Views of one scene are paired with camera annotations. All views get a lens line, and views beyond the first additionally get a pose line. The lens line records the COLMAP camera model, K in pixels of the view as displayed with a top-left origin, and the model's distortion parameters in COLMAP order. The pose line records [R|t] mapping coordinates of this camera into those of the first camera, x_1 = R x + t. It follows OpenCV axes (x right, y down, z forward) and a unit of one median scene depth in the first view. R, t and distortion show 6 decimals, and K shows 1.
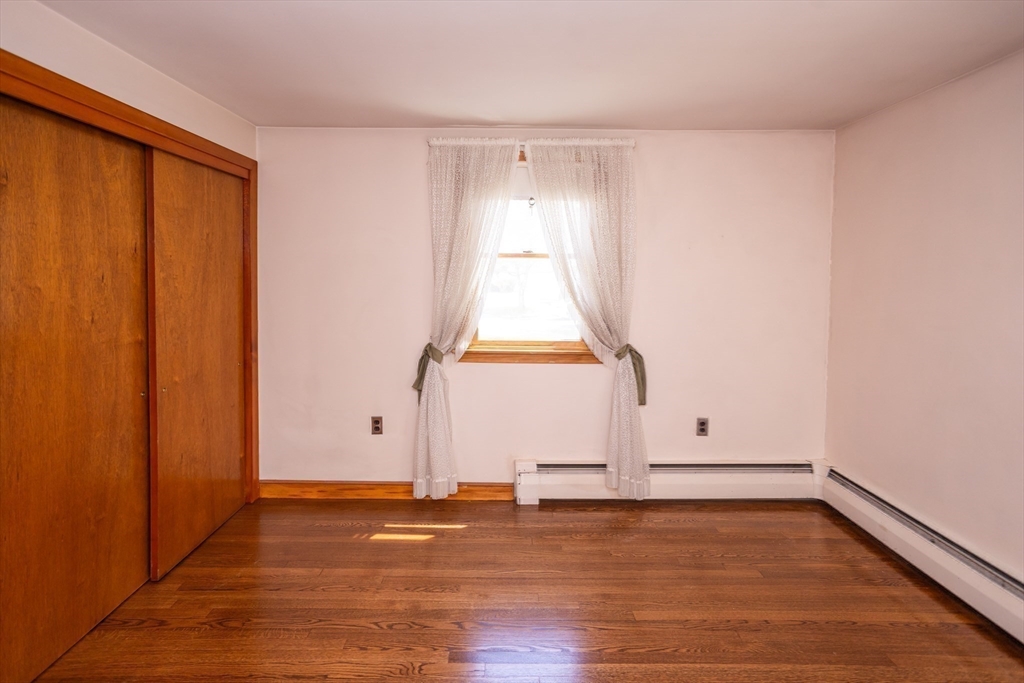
lens RADIAL K [[505.3, 0, 513.3], [0, 505.3, 308.7], [0, 0, 1]] dist [-0.035413, 0.033173]
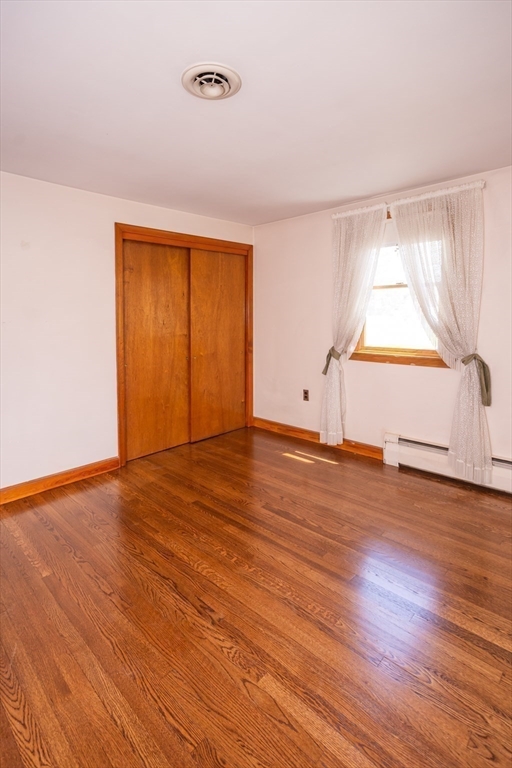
lens RADIAL K [[381.1, 0, 258.0], [0, 381.1, 348.8], [0, 0, 1]] dist [-0.047987, 0.030790]
pose [[0.721298, 0.042908, -0.691294, 0.497822], [-0.029825, 0.999078, 0.030892, 0.047820], [0.691982, -0.001665, 0.721913, -0.011510]]
